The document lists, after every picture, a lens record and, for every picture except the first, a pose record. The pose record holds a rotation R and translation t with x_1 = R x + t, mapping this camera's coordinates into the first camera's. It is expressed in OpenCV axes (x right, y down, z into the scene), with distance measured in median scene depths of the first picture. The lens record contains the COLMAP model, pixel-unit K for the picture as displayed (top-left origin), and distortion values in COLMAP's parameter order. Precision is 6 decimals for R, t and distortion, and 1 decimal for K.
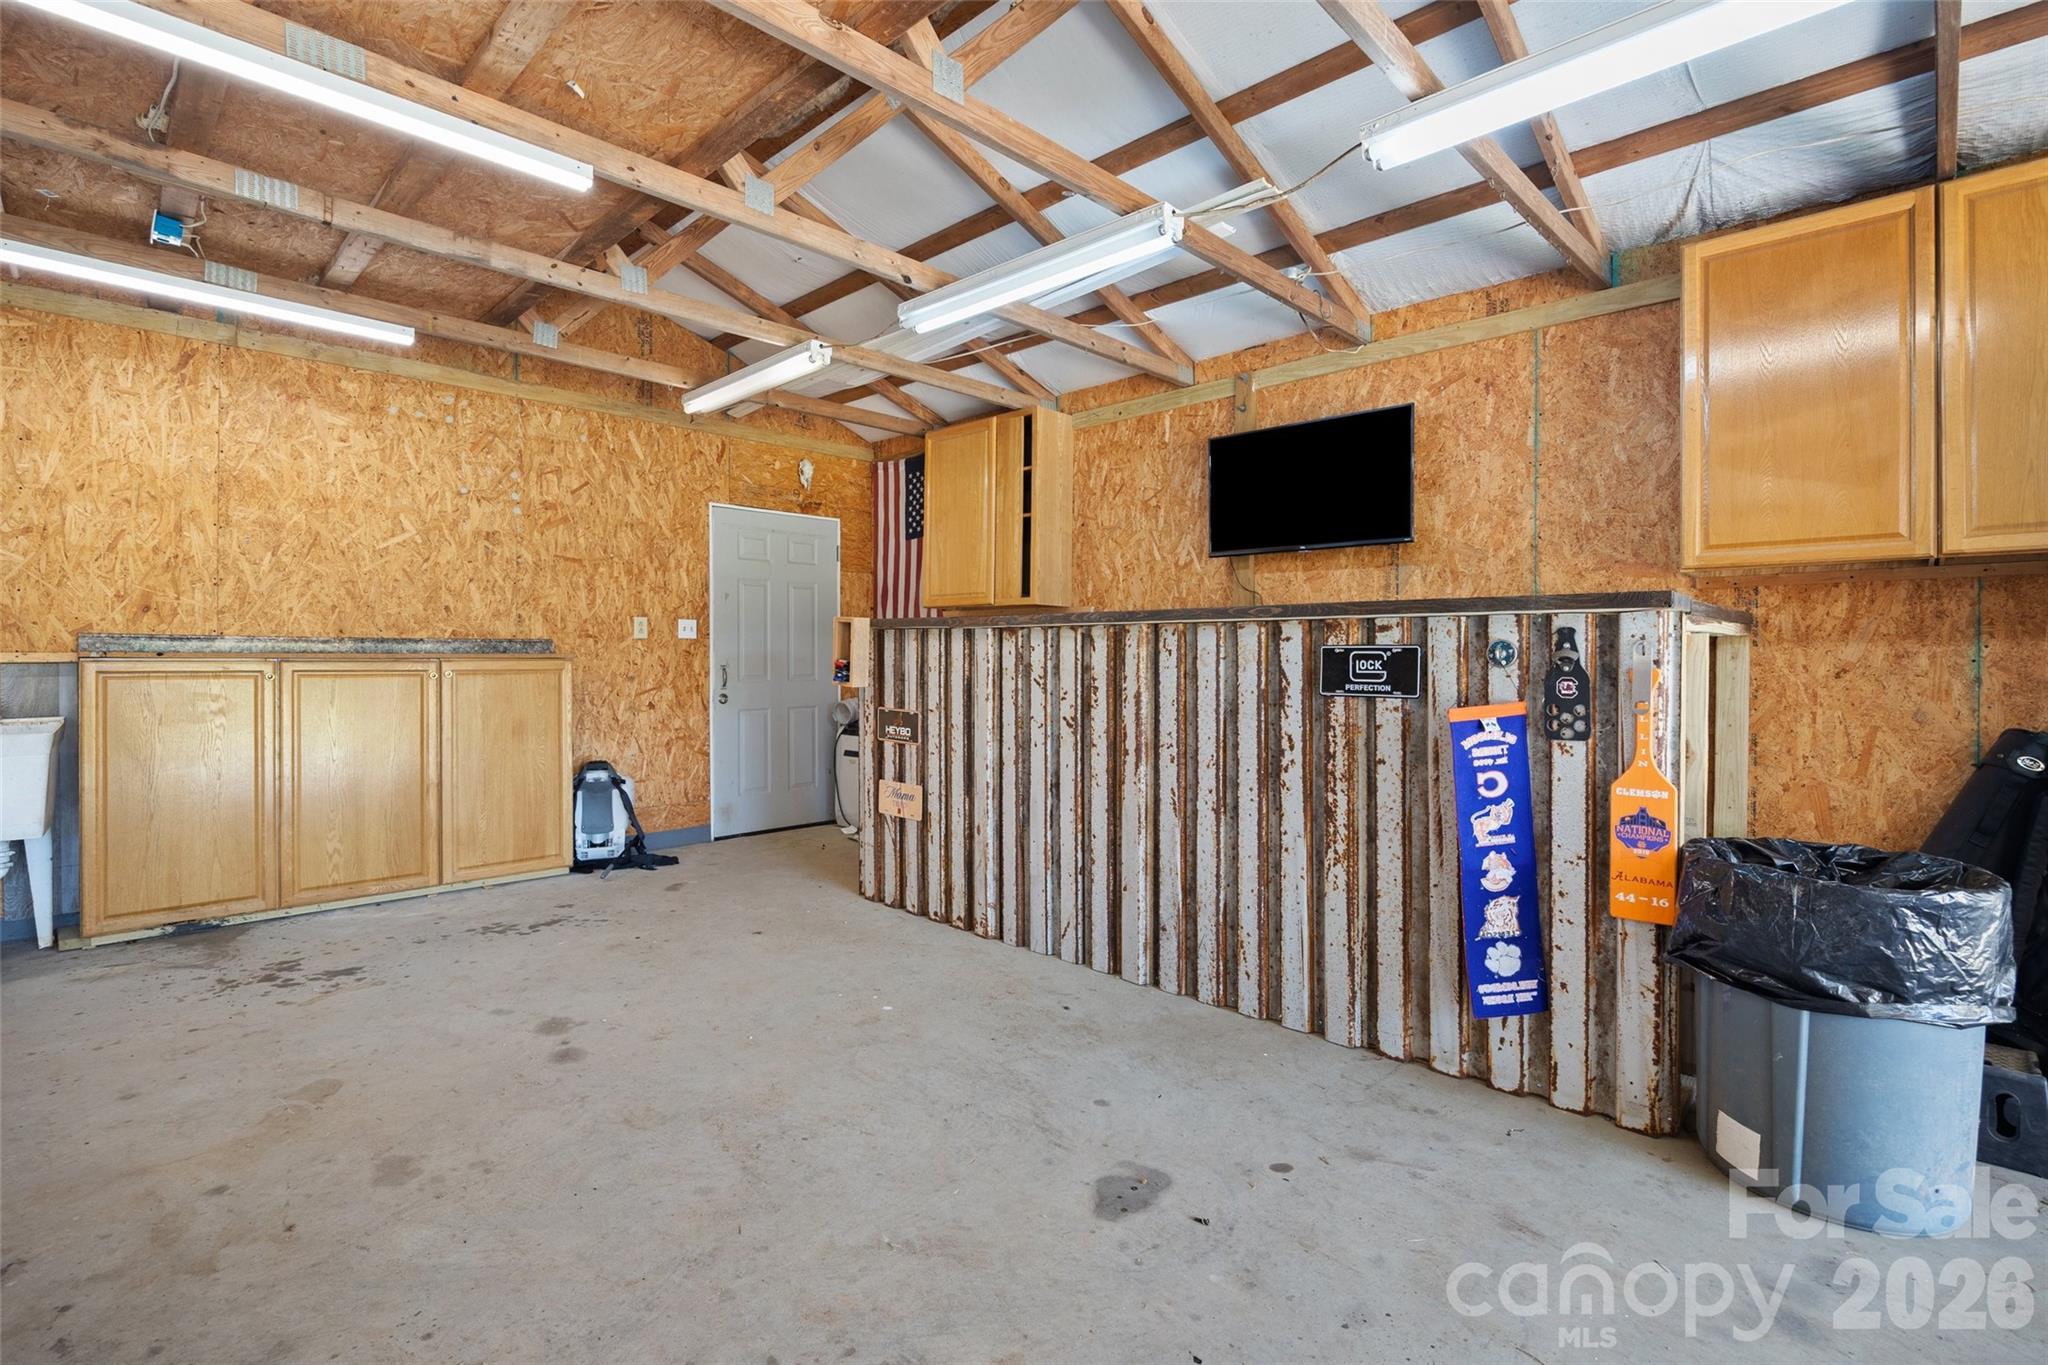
lens RADIAL K [[946.5, 0, 1019.0], [0, 946.5, 656.2], [0, 0, 1]] dist [-0.011252, -0.000220]
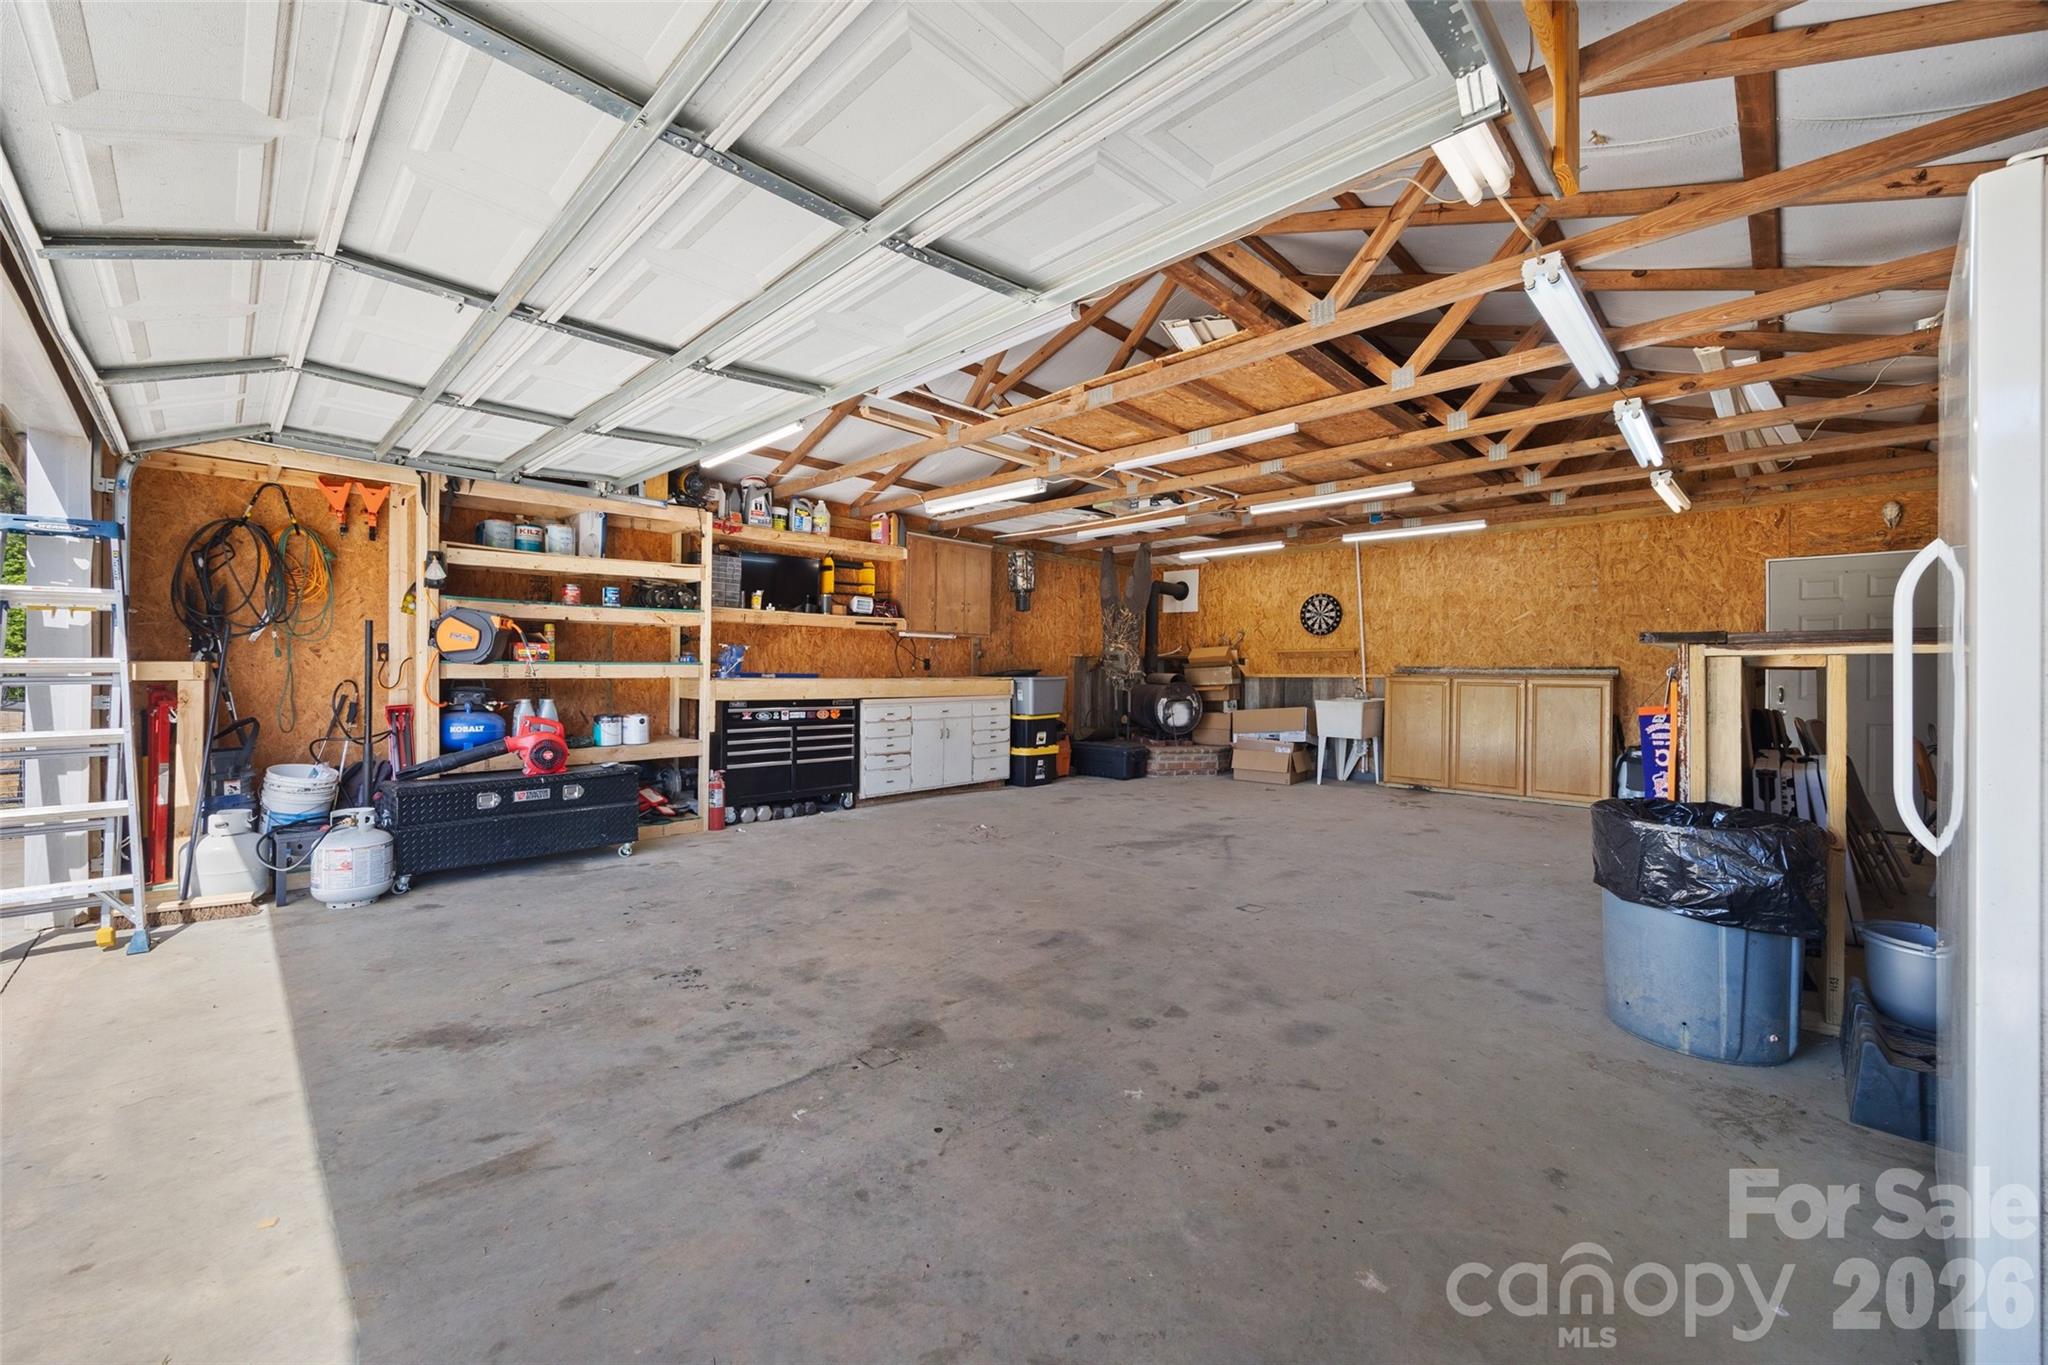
lens RADIAL K [[790.3, 0, 1023.9], [0, 790.3, 674.5], [0, 0, 1]] dist [0.000007, 0.000000]
pose [[0.002293, 0.000184, -0.999997, 0.976148], [-0.009688, 0.999953, 0.000162, 0.005743], [0.999950, 0.009688, 0.002294, -0.022901]]
